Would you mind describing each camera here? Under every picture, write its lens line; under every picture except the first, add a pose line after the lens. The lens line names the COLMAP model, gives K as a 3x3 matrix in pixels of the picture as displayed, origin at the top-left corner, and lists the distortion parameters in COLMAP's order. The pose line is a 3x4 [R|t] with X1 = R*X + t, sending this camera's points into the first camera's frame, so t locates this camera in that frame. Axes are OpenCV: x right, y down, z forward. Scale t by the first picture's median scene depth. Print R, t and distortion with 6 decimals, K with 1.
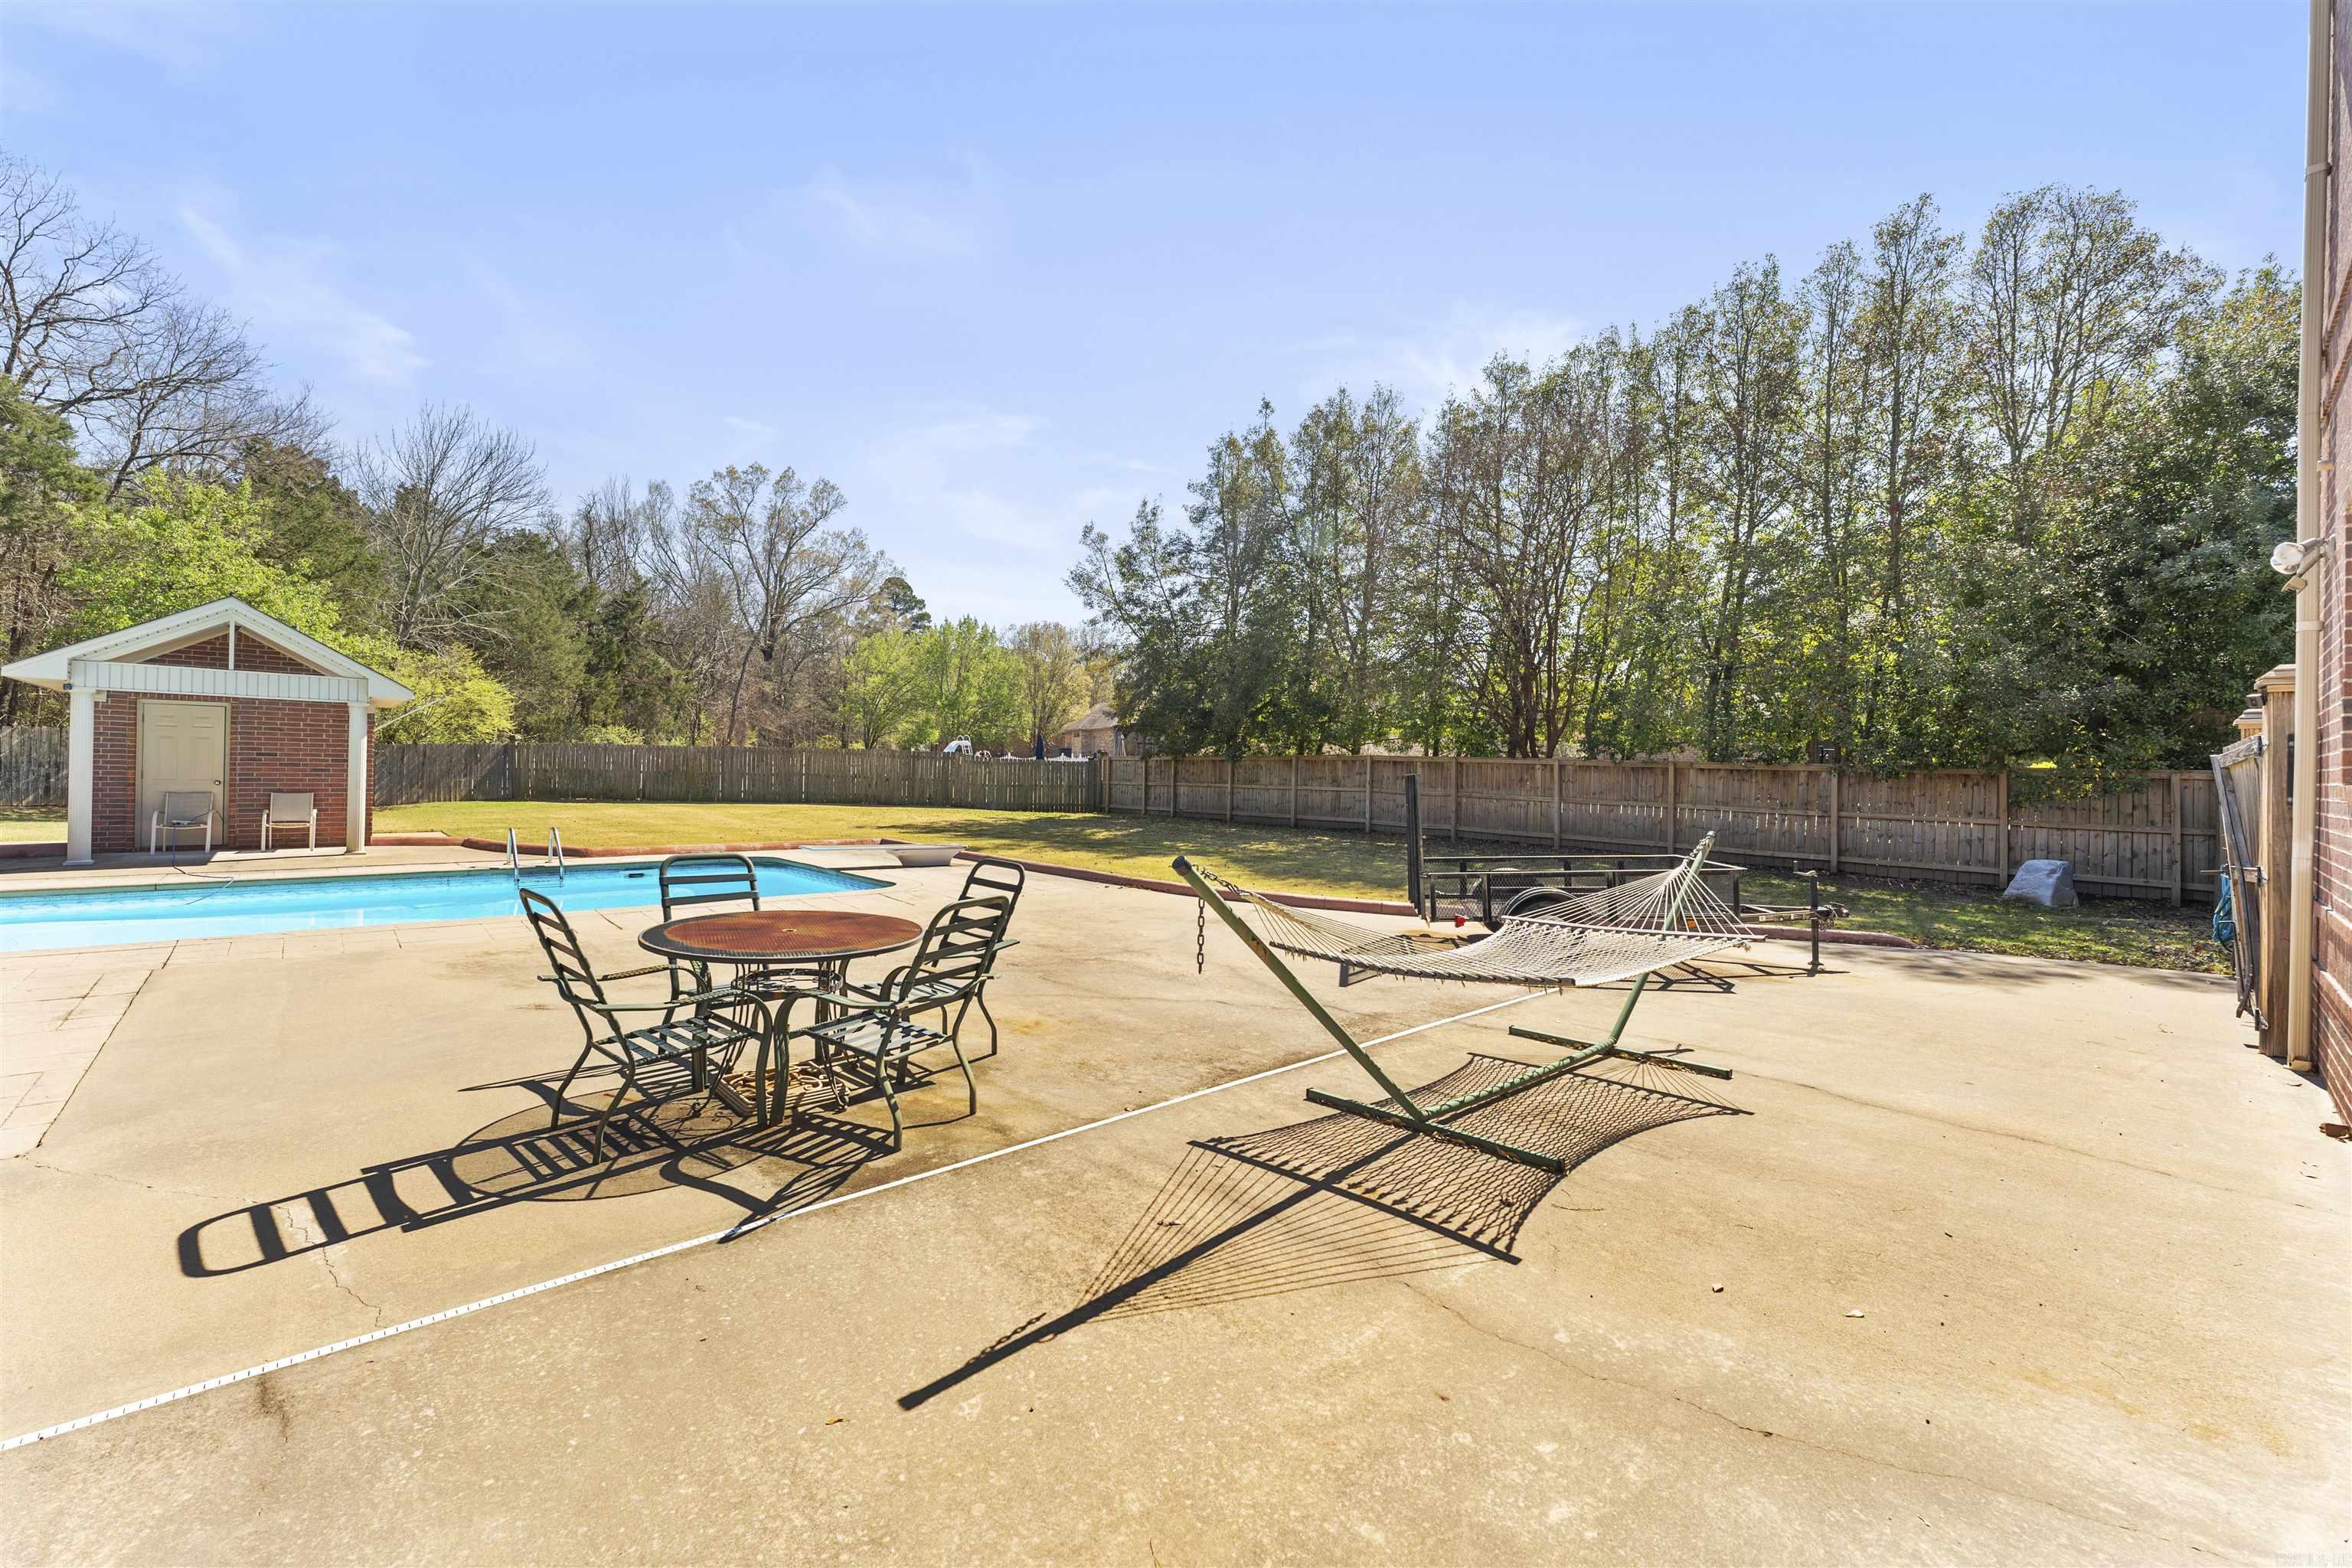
lens RADIAL K [[957.9, 0, 1176.0], [0, 957.9, 784.0], [0, 0, 1]] dist [0.012544, -0.002983]
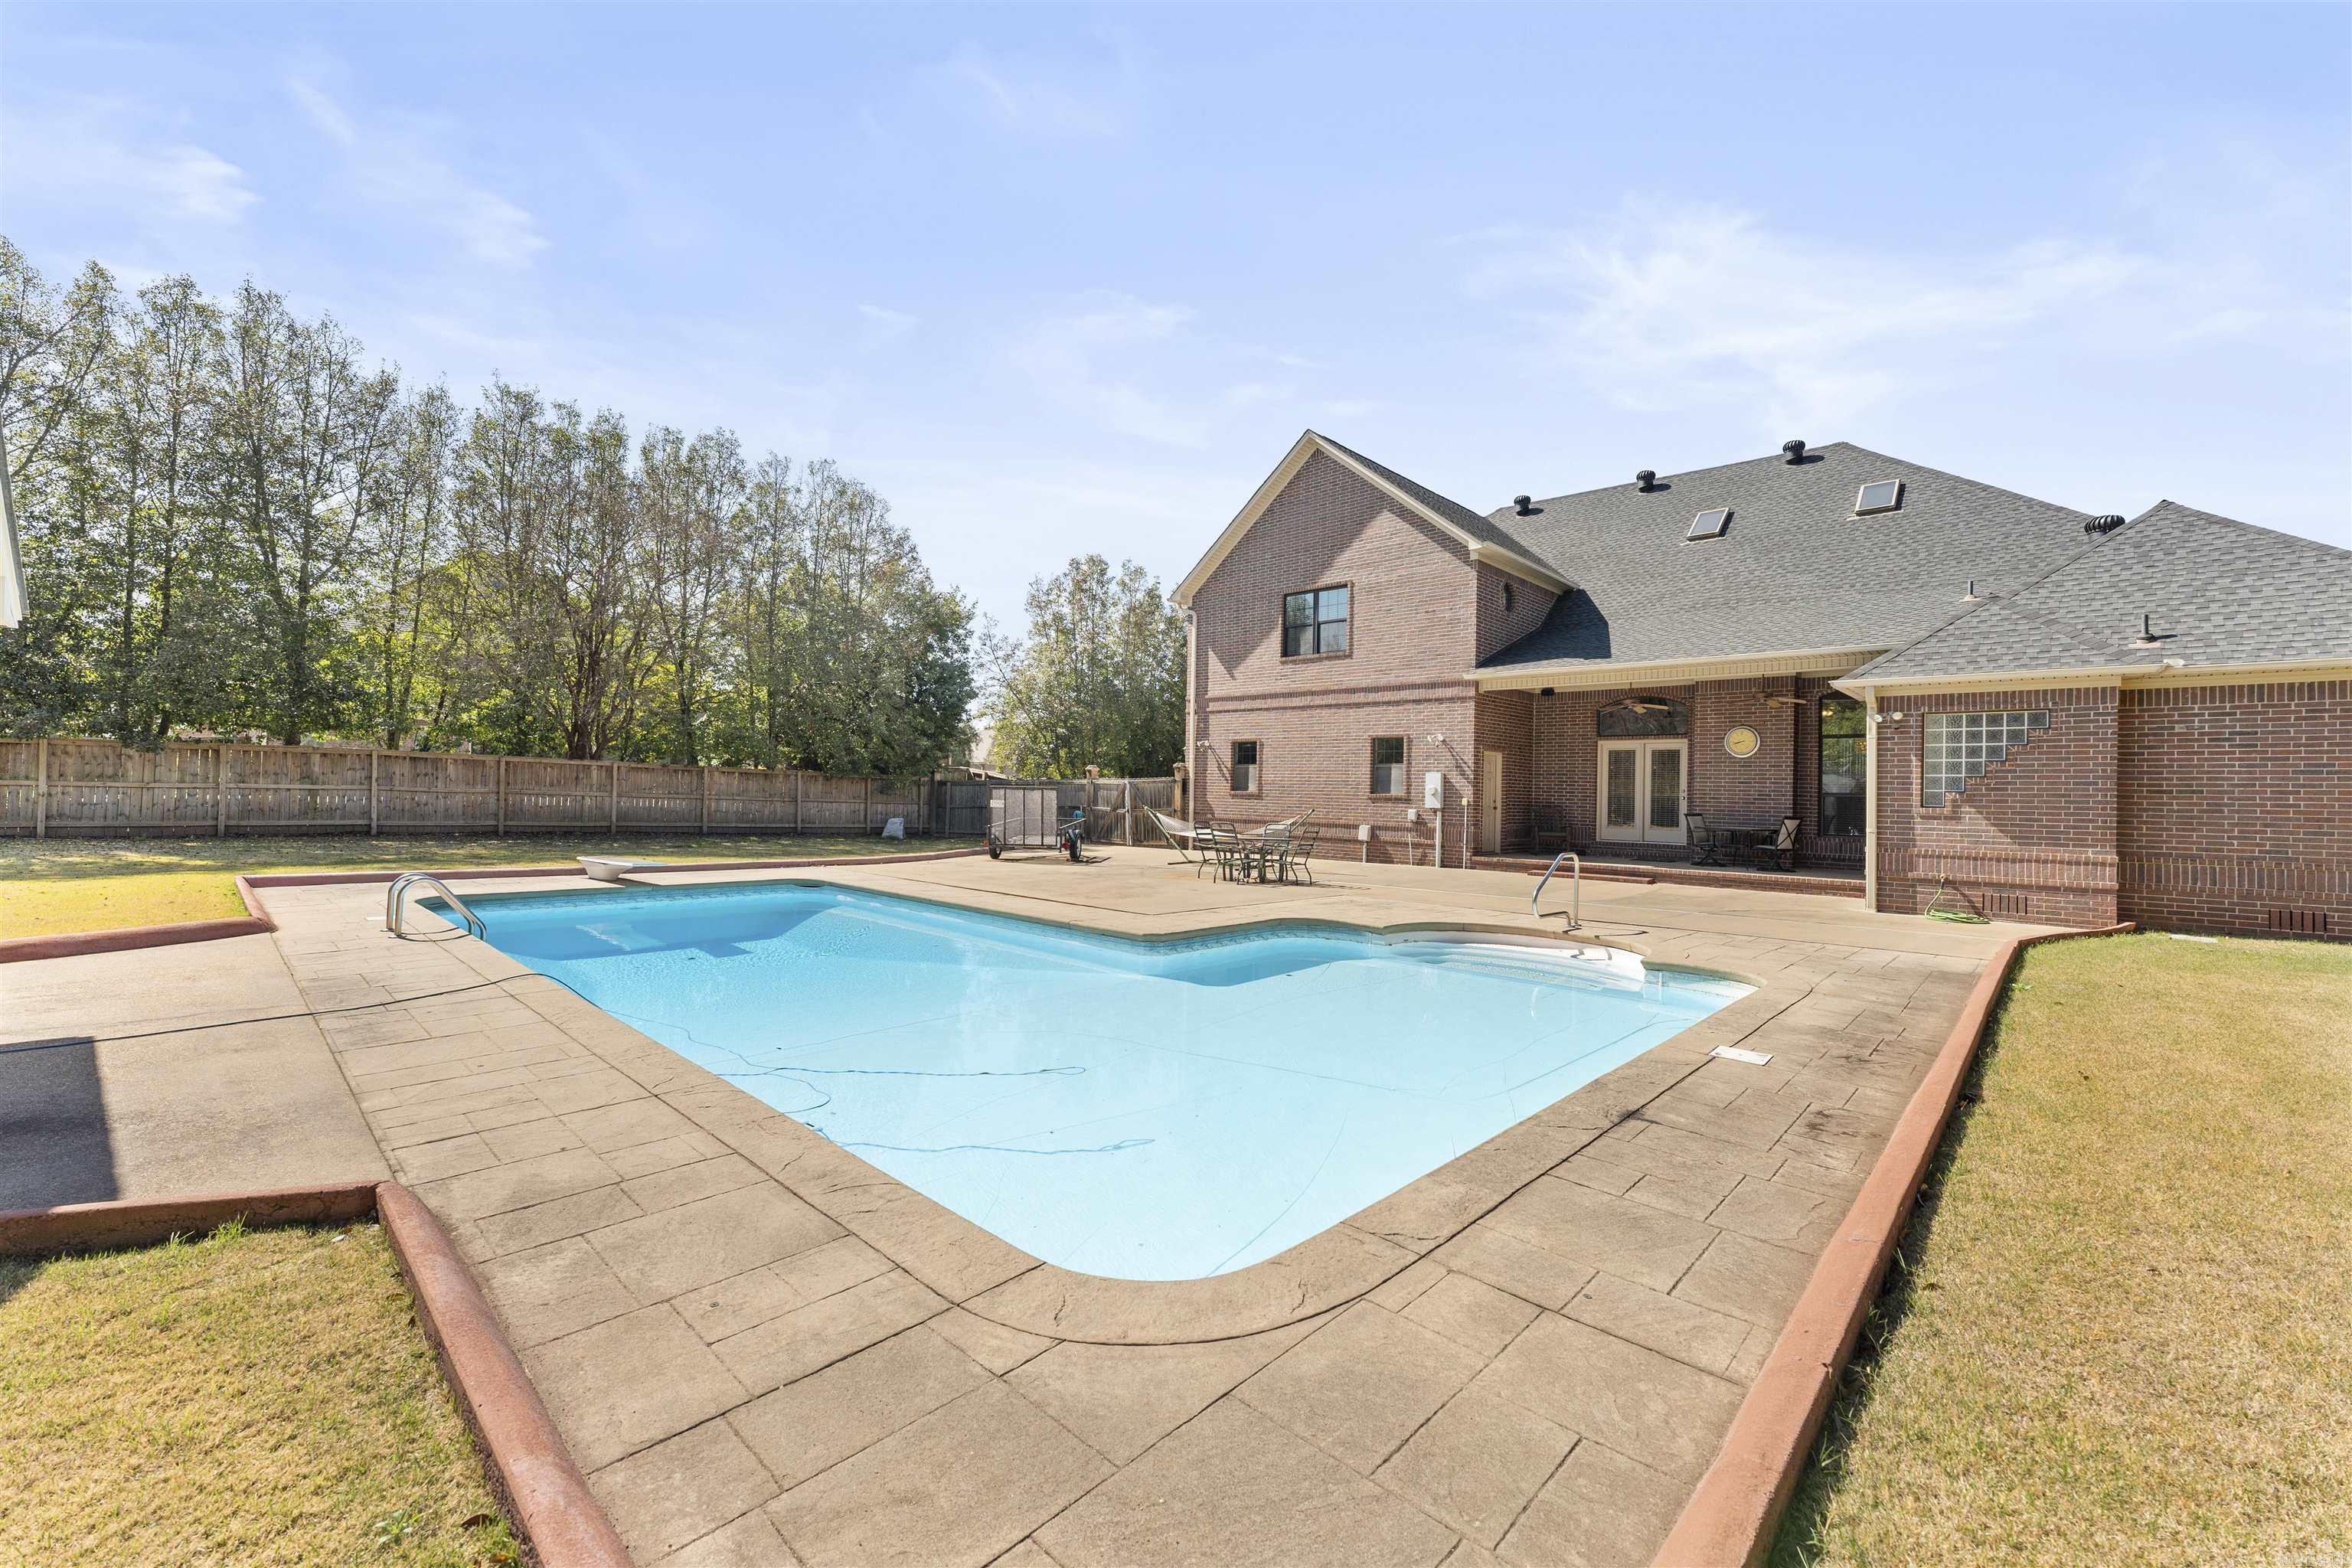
lens RADIAL K [[966.4, 0, 1192.7], [0, 966.4, 788.8], [0, 0, 1]] dist [0.029175, -0.007476]
pose [[-0.086947, -0.016899, 0.996070, -0.905042], [-0.013775, 0.999781, 0.015759, -0.020928], [-0.996118, -0.012350, -0.087161, 0.340083]]
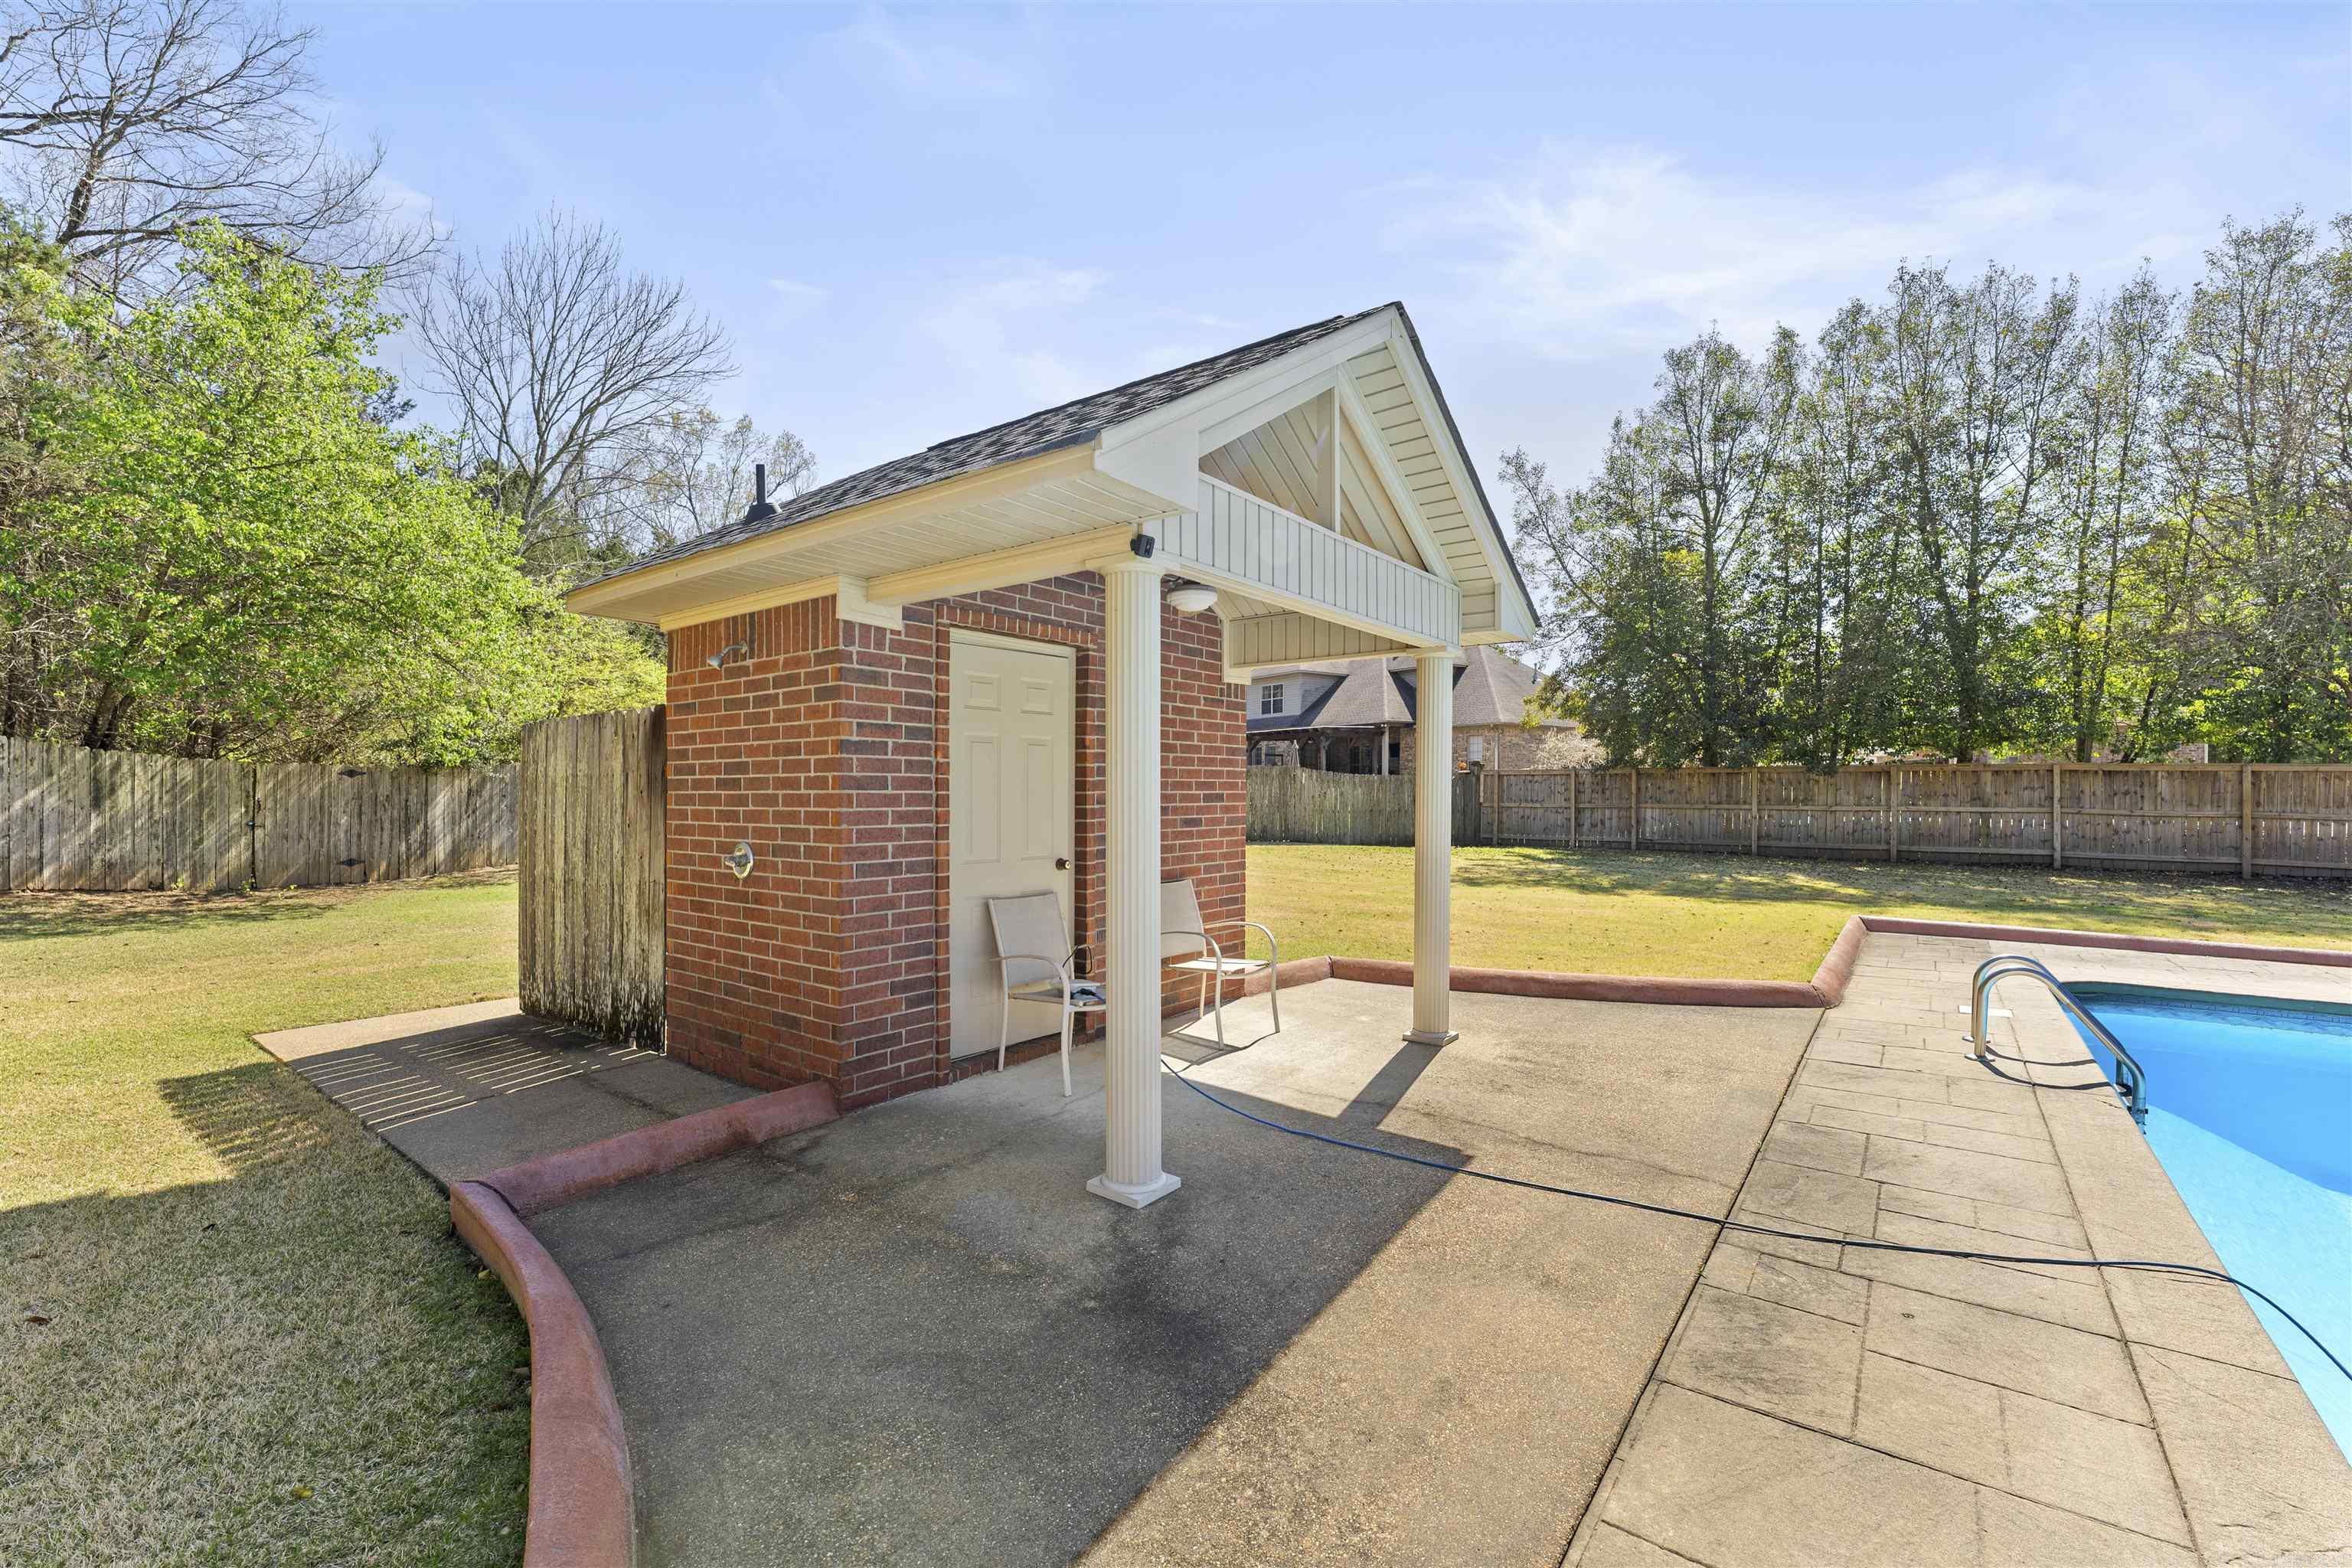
lens RADIAL K [[966.4, 0, 1192.7], [0, 966.4, 788.8], [0, 0, 1]] dist [0.029175, -0.007476]
pose [[0.977776, -0.016543, 0.208999, -0.700368], [0.018967, 0.999774, -0.009597, -0.017942], [-0.208793, 0.013348, 0.977869, 0.439107]]
